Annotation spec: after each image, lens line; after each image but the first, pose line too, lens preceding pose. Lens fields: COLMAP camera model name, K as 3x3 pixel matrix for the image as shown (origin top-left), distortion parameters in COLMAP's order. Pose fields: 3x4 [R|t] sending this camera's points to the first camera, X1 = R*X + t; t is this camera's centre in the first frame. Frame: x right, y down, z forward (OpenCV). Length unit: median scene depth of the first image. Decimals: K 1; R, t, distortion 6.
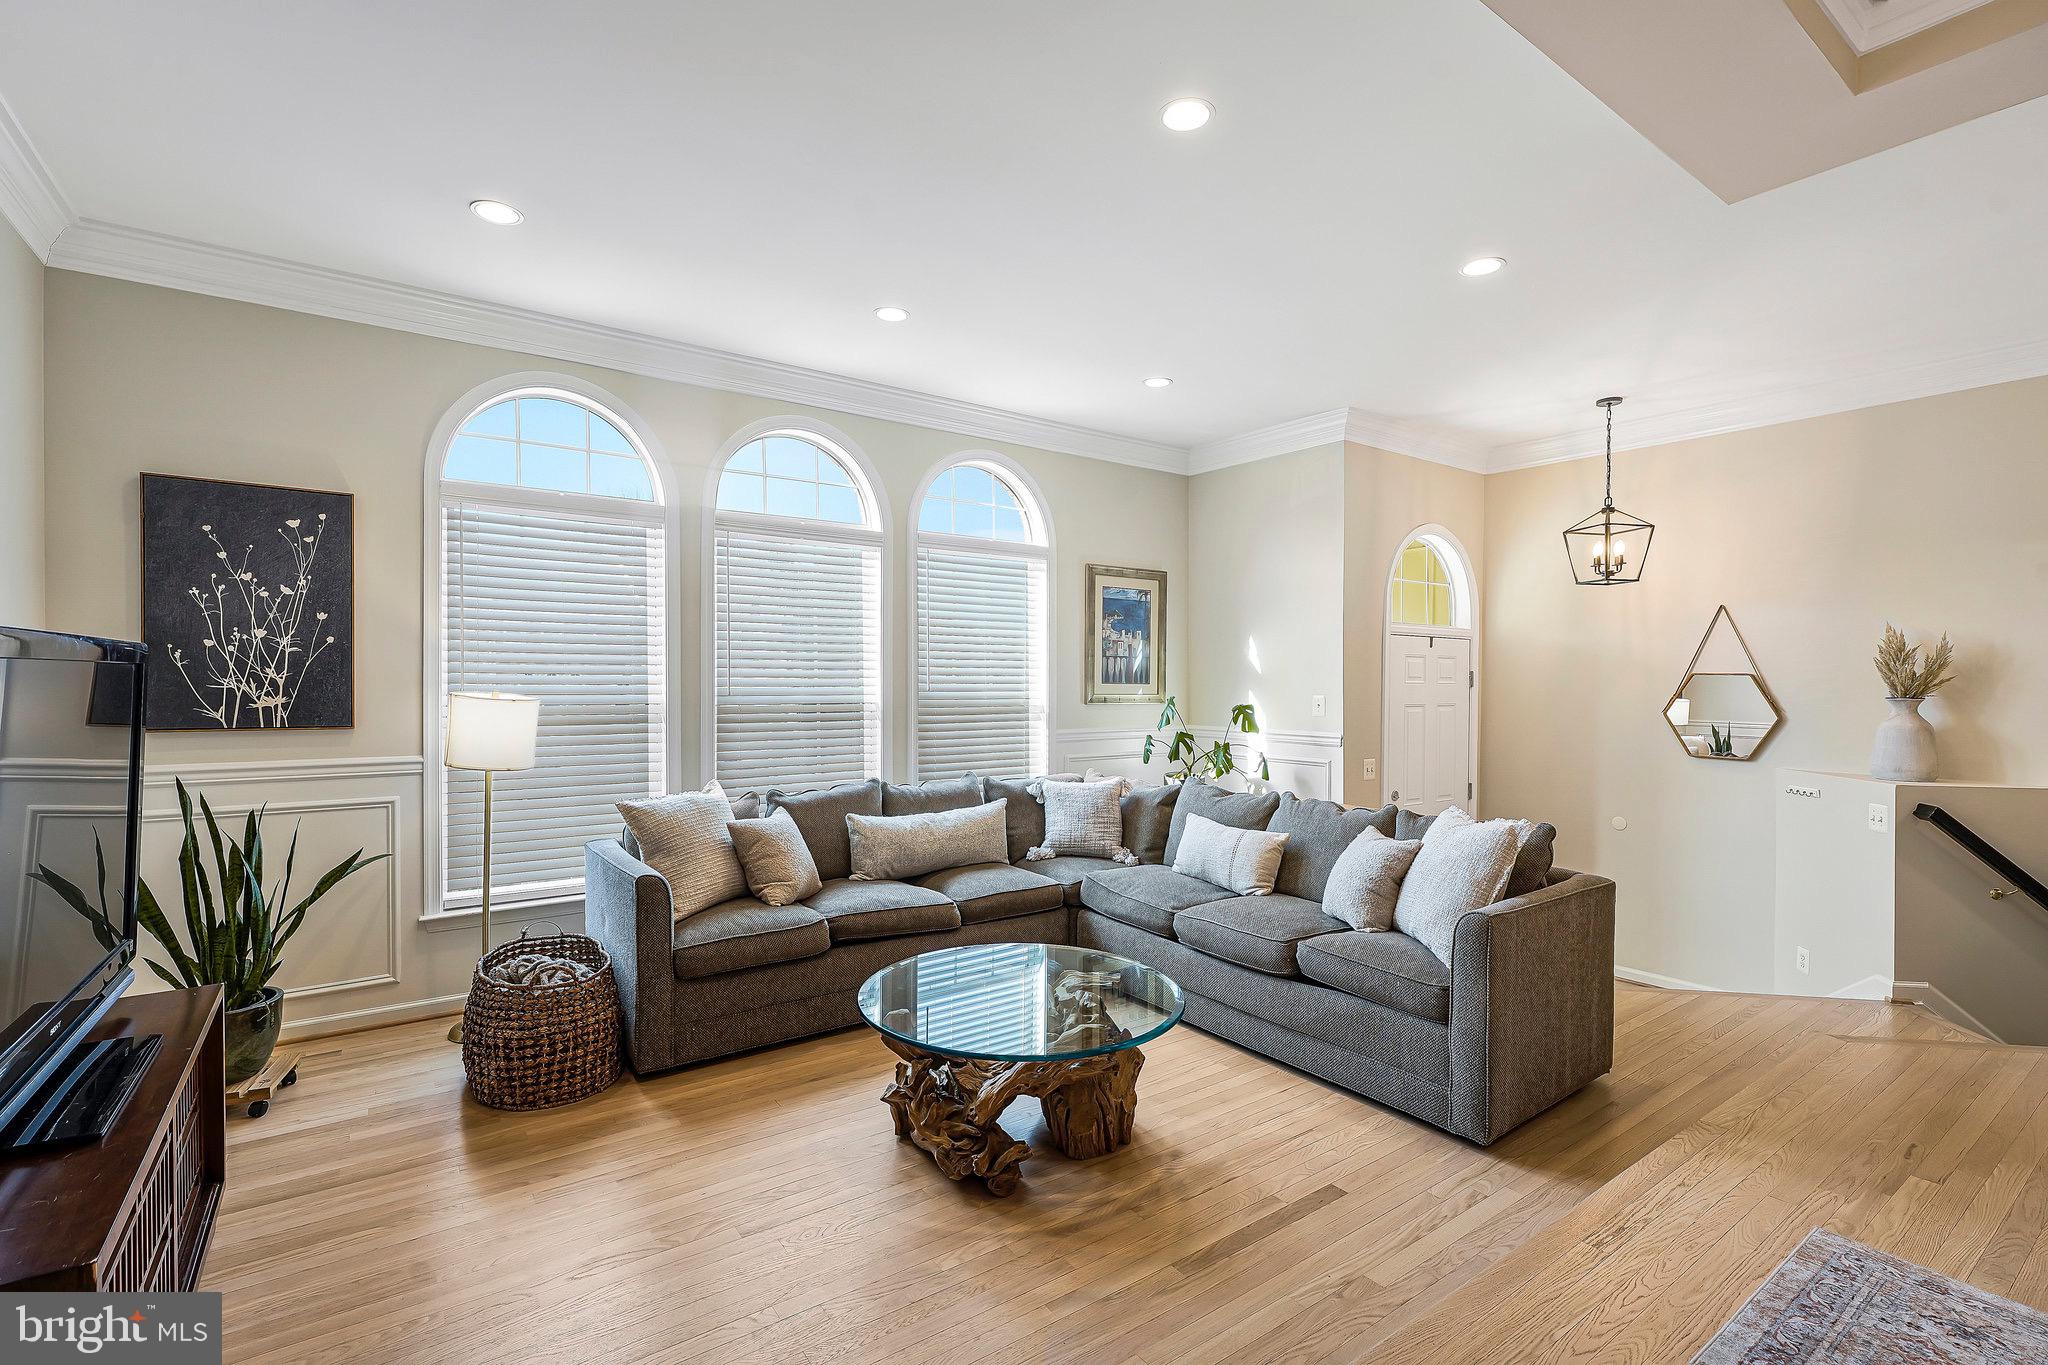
lens RADIAL K [[941.9, 0, 1028.3], [0, 941.9, 685.5], [0, 0, 1]] dist [-0.000123, 0.000818]
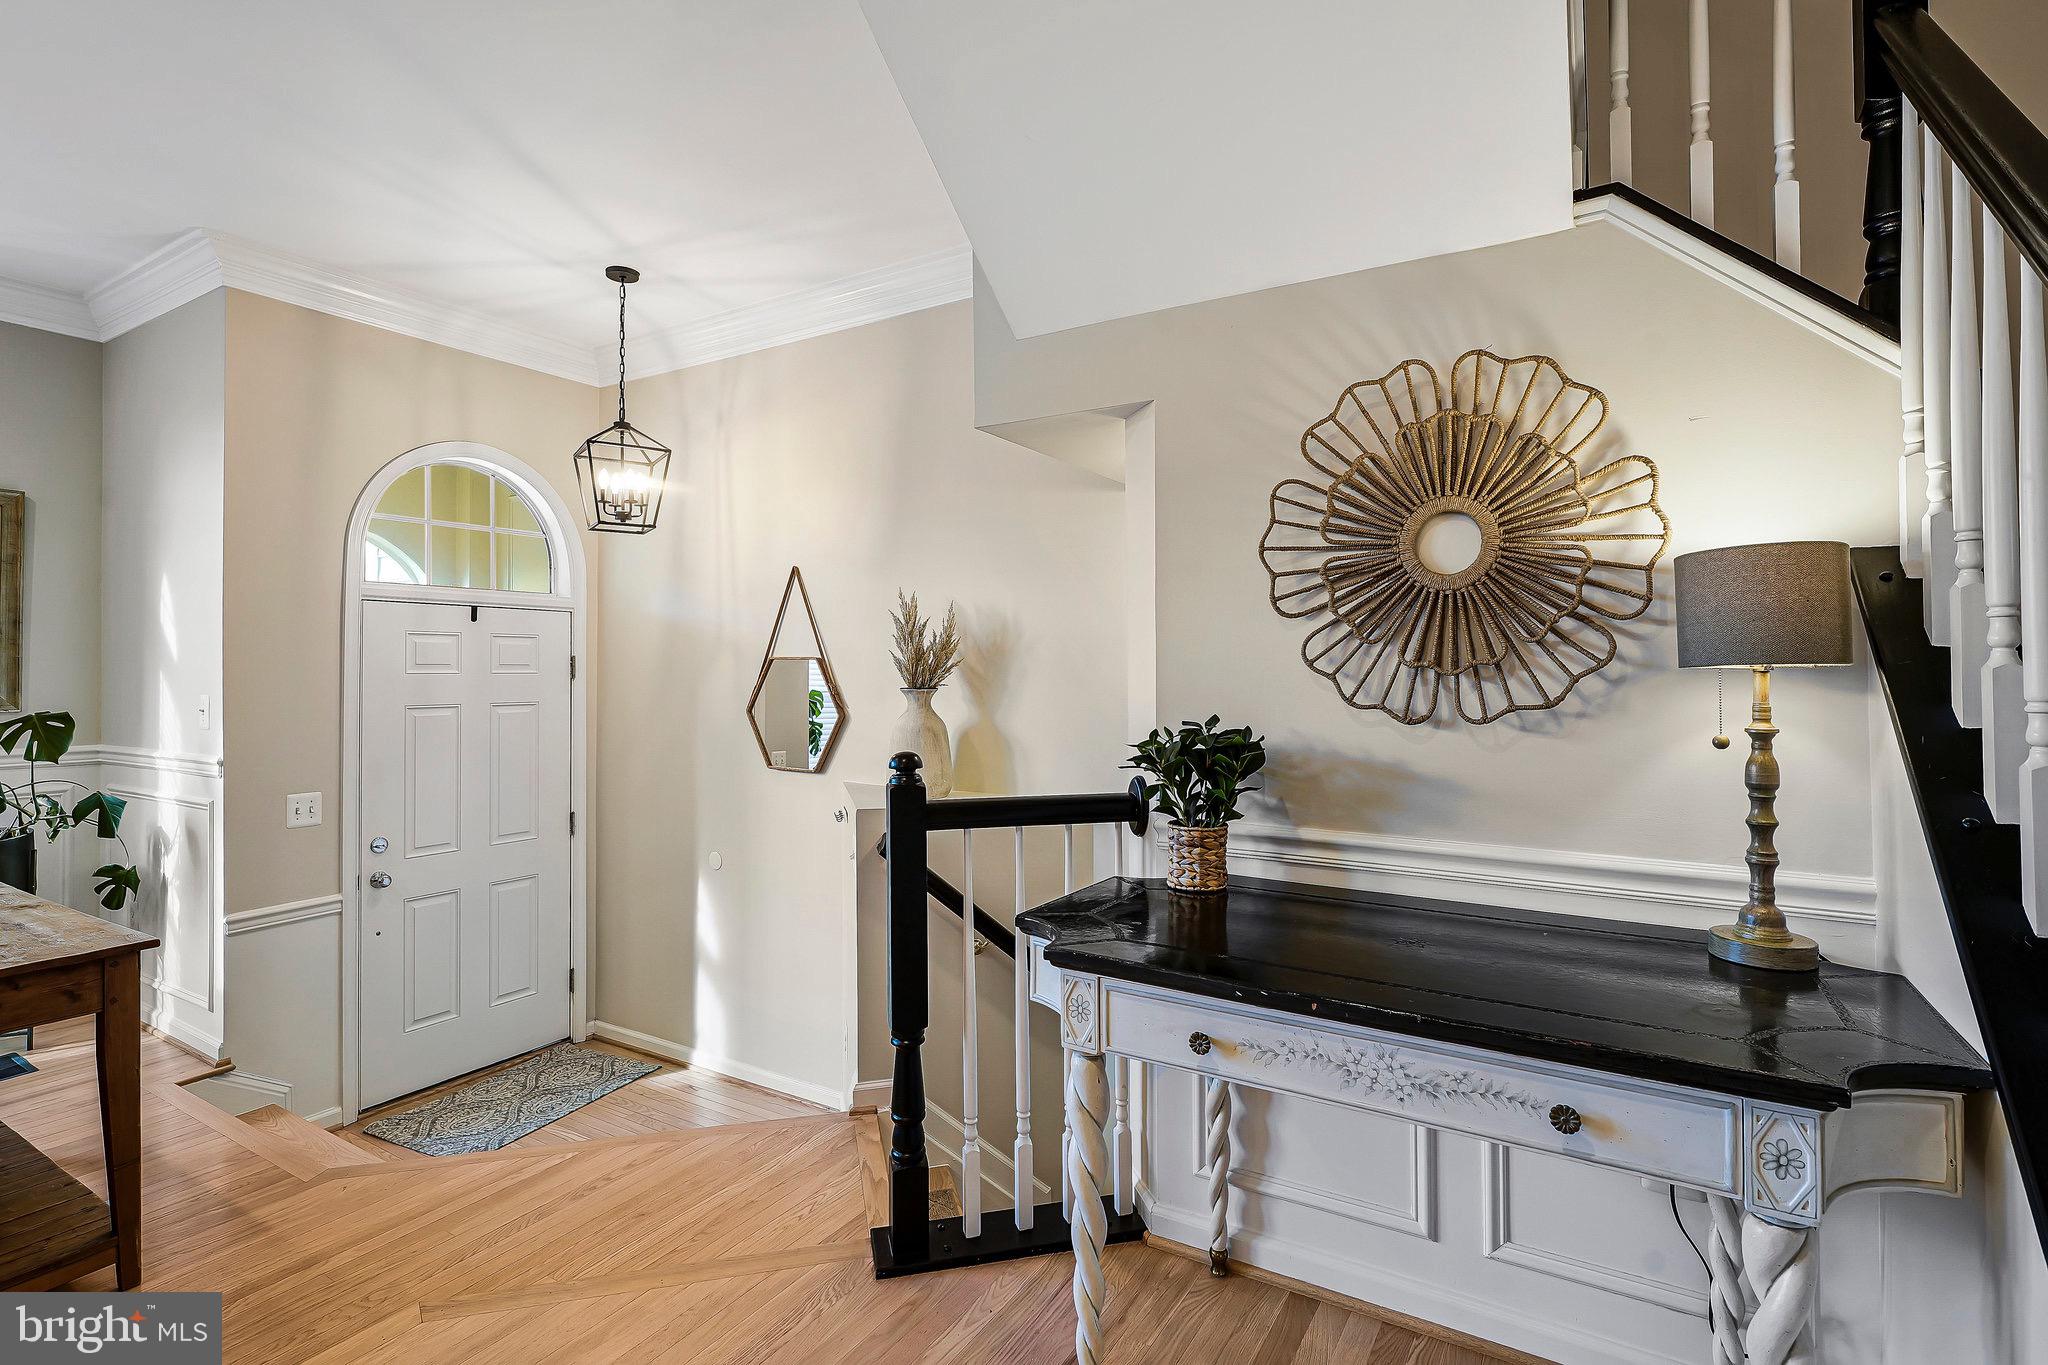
lens RADIAL K [[941.9, 0, 1029.3], [0, 941.9, 672.6], [0, 0, 1]] dist [-0.000123, 0.000818]
pose [[0.923295, 0.002917, 0.384081, 0.628633], [0.002474, 0.999905, -0.013541, 0.009091], [-0.384084, 0.013453, 0.923200, 0.231174]]
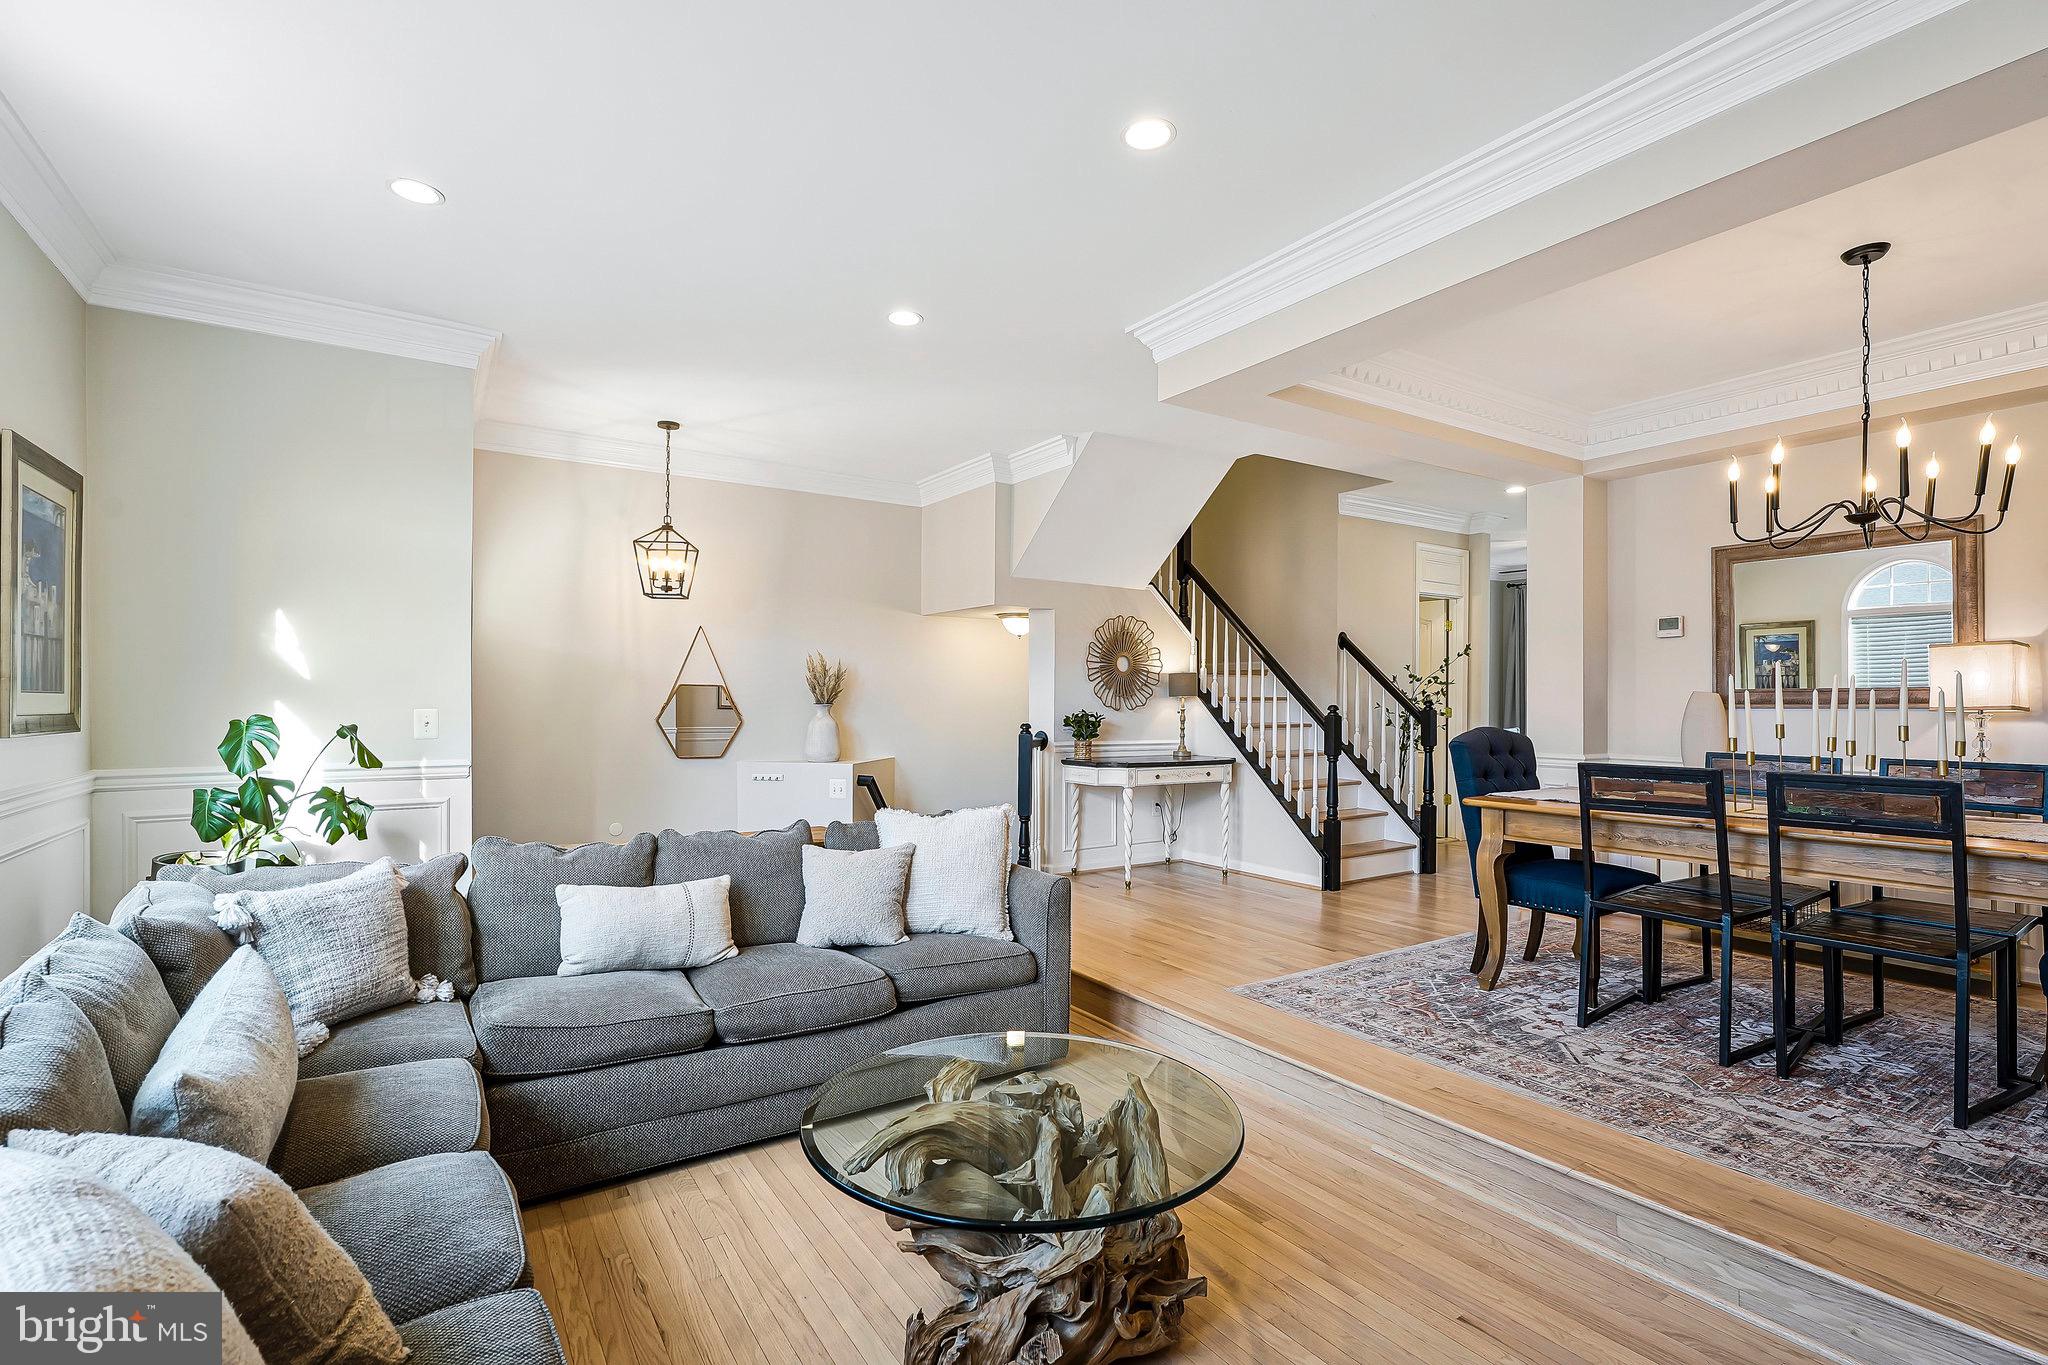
lens RADIAL K [[941.9, 0, 1023.0], [0, 941.9, 698.9], [0, 0, 1]] dist [-0.000123, 0.000818]
pose [[0.055965, -0.002553, 0.998429, -0.410115], [0.004673, 0.999986, 0.002296, 0.003367], [-0.998422, 0.004537, 0.055976, 0.548555]]
